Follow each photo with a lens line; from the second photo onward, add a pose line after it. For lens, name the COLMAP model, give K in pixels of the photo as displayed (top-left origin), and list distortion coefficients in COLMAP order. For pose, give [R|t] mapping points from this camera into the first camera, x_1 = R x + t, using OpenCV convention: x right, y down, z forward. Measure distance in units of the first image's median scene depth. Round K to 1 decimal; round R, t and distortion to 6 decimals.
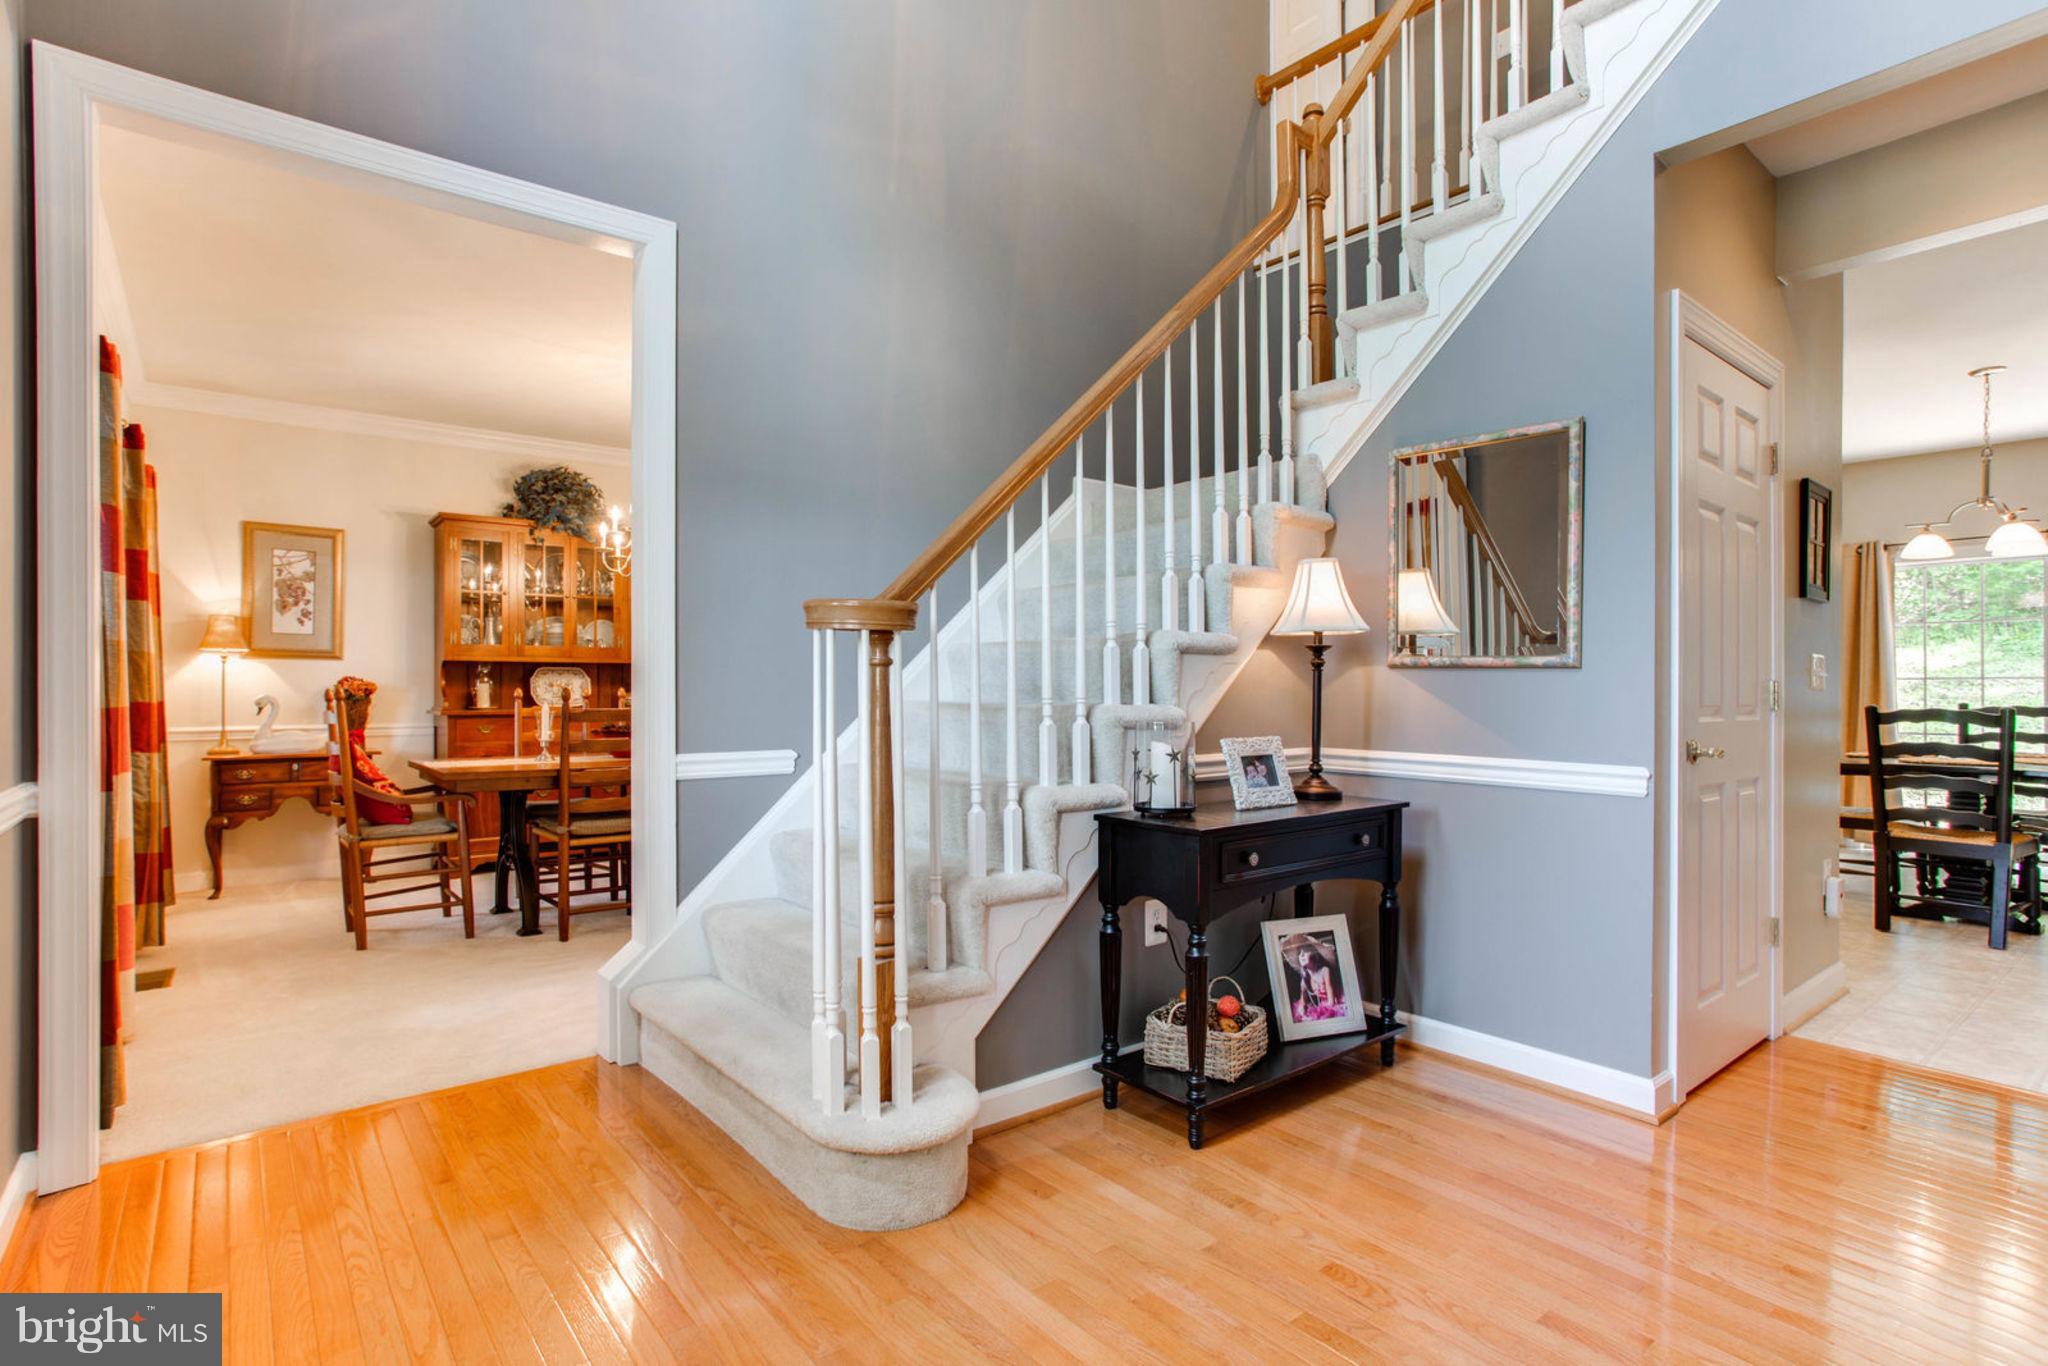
lens RADIAL K [[985.5, 0, 1006.3], [0, 985.5, 691.8], [0, 0, 1]] dist [-0.029200, 0.006149]
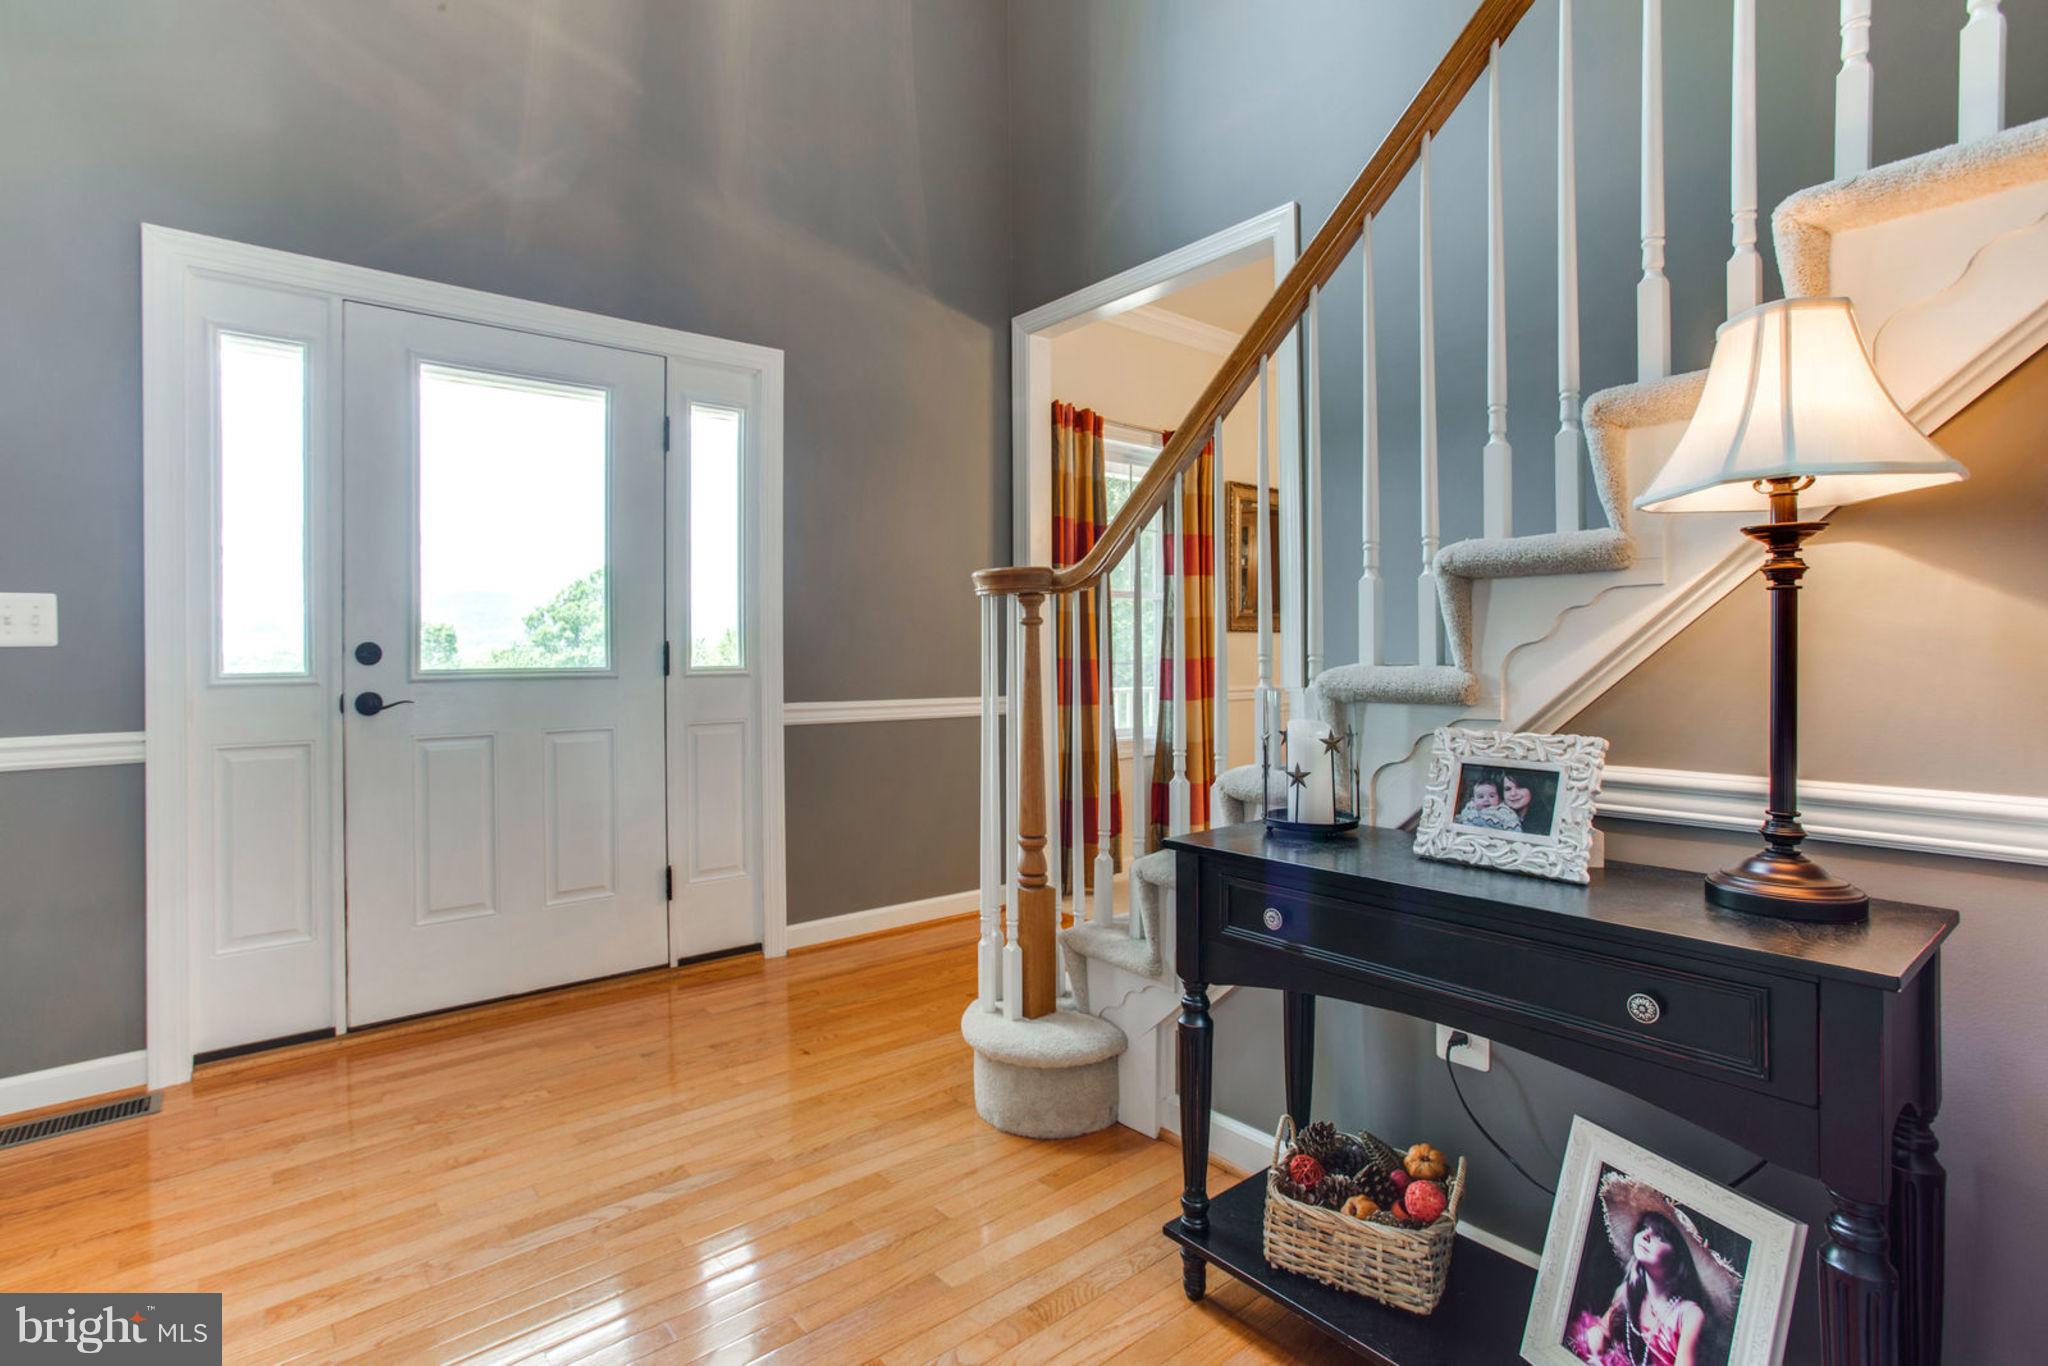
lens RADIAL K [[985.5, 0, 1021.4], [0, 985.5, 662.4], [0, 0, 1]] dist [-0.029200, 0.006149]
pose [[0.023526, 0.008912, -0.999683, 0.741192], [0.006737, 0.999936, 0.009073, 0.004201], [0.999701, -0.006948, 0.023465, 0.725073]]
